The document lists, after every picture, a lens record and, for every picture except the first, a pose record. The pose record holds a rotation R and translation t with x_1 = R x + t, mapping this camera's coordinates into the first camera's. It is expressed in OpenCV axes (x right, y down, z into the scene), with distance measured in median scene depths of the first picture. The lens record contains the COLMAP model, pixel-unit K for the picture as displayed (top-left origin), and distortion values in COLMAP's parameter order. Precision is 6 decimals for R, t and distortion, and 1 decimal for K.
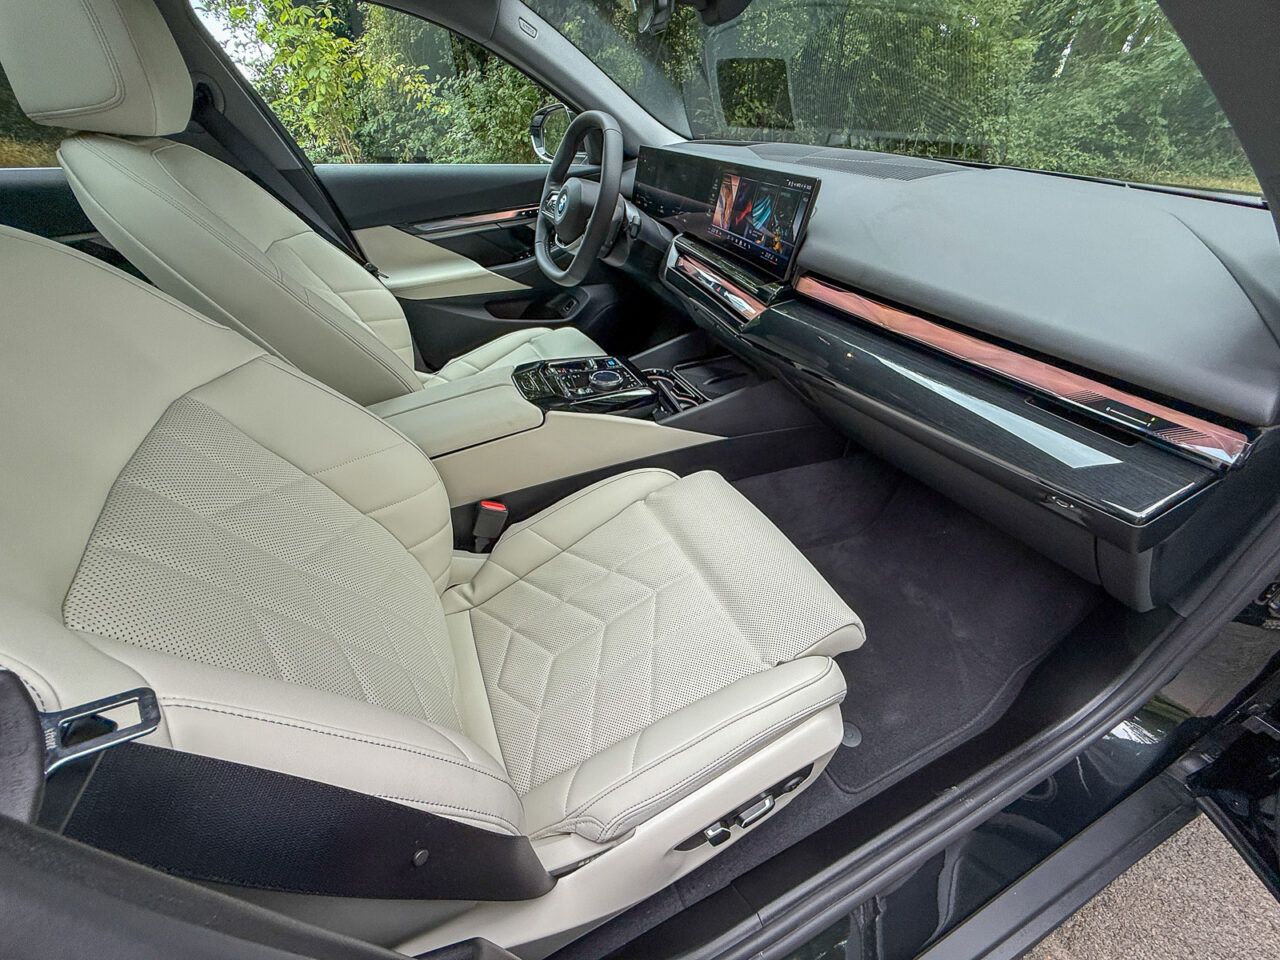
lens RADIAL K [[517.0, 0, 636.3], [0, 517.0, 480.0], [0, 0, 1]] dist [0.001916, -0.000151]
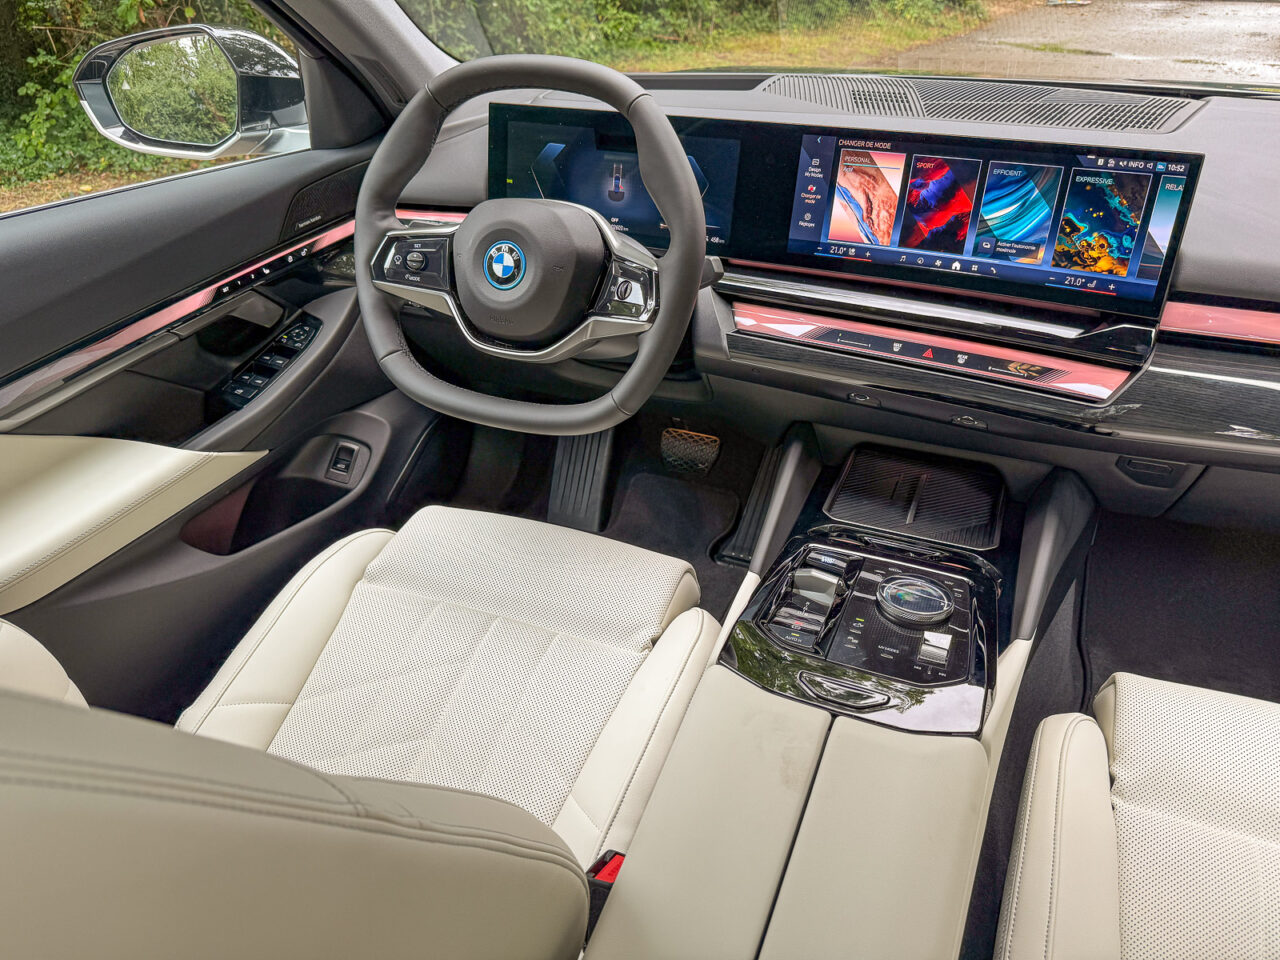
lens RADIAL K [[919.7, 0, 635.6], [0, 919.7, 490.9], [0, 0, 1]] dist [0.038947, -0.068535]
pose [[0.739708, -0.356383, 0.570810, -0.696897], [0.410627, 0.911065, 0.036692, -0.426991], [-0.533121, 0.207248, 0.820262, 0.445259]]
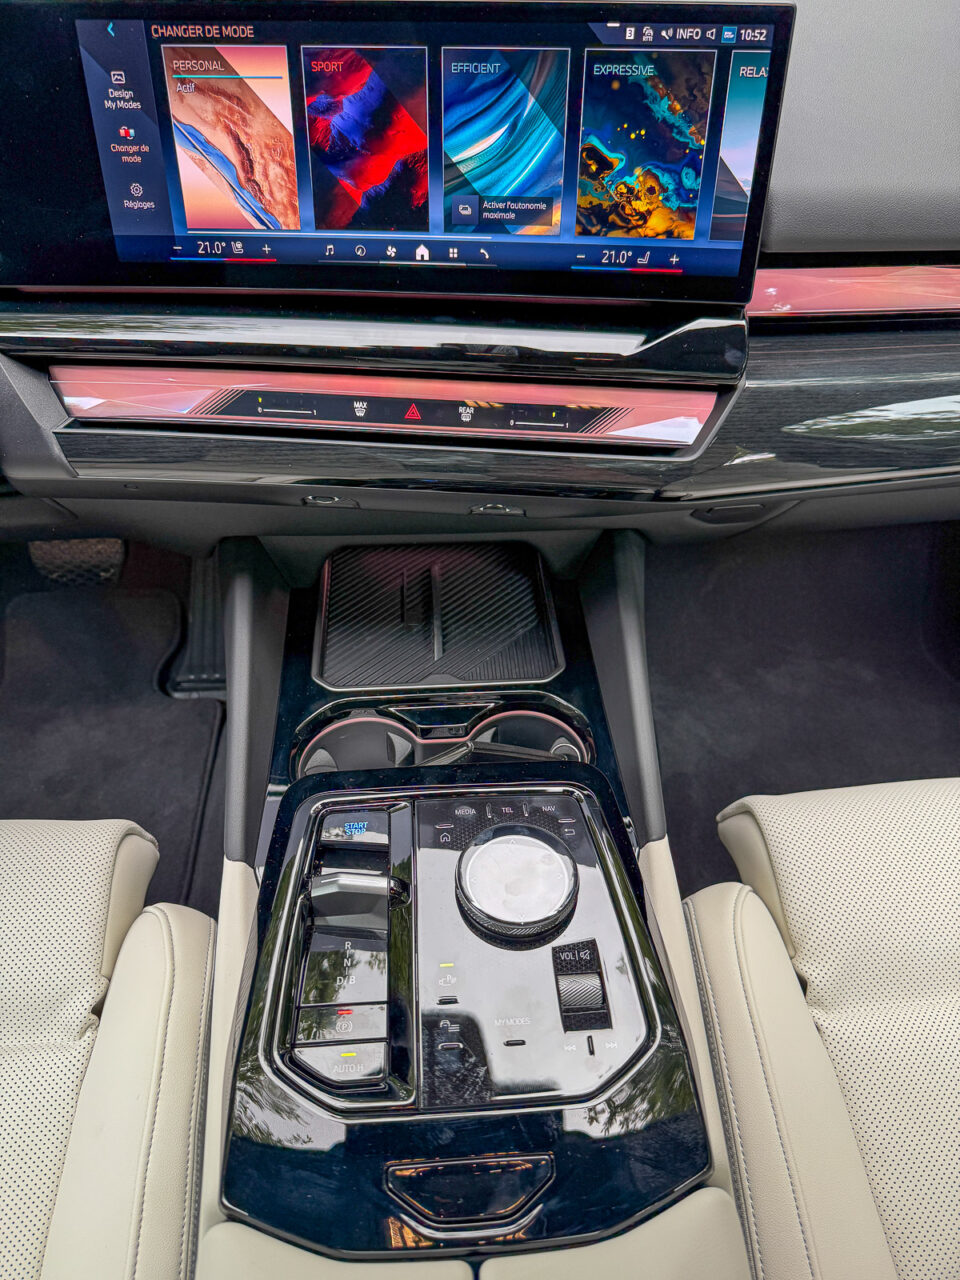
lens RADIAL K [[919.7, 0, 483.0], [0, 919.7, 641.6], [0, 0, 1]] dist [0.038947, -0.068535]
pose [[0.343328, -0.644790, 0.682914, -0.323171], [0.549661, 0.727529, 0.410578, -0.508431], [-0.761576, 0.234408, 0.604197, 0.707544]]
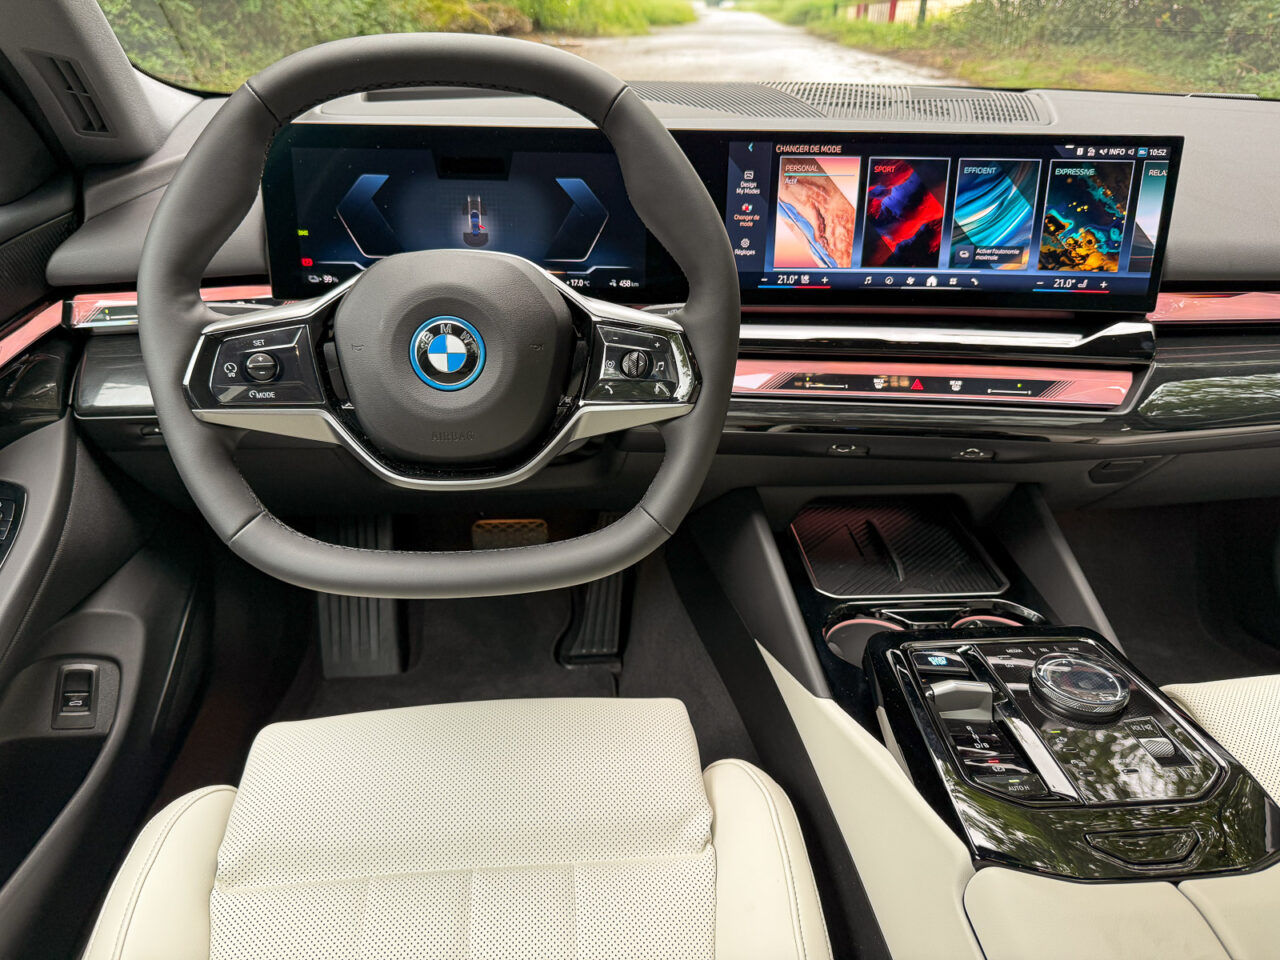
lens RADIAL K [[919.7, 0, 633.0], [0, 919.7, 483.6], [0, 0, 1]] dist [0.038947, -0.068535]
pose [[0.332283, -0.444285, 0.831985, -0.677670], [0.546436, 0.809665, 0.214127, -0.651346], [-0.768762, 0.383476, 0.511811, 0.870029]]
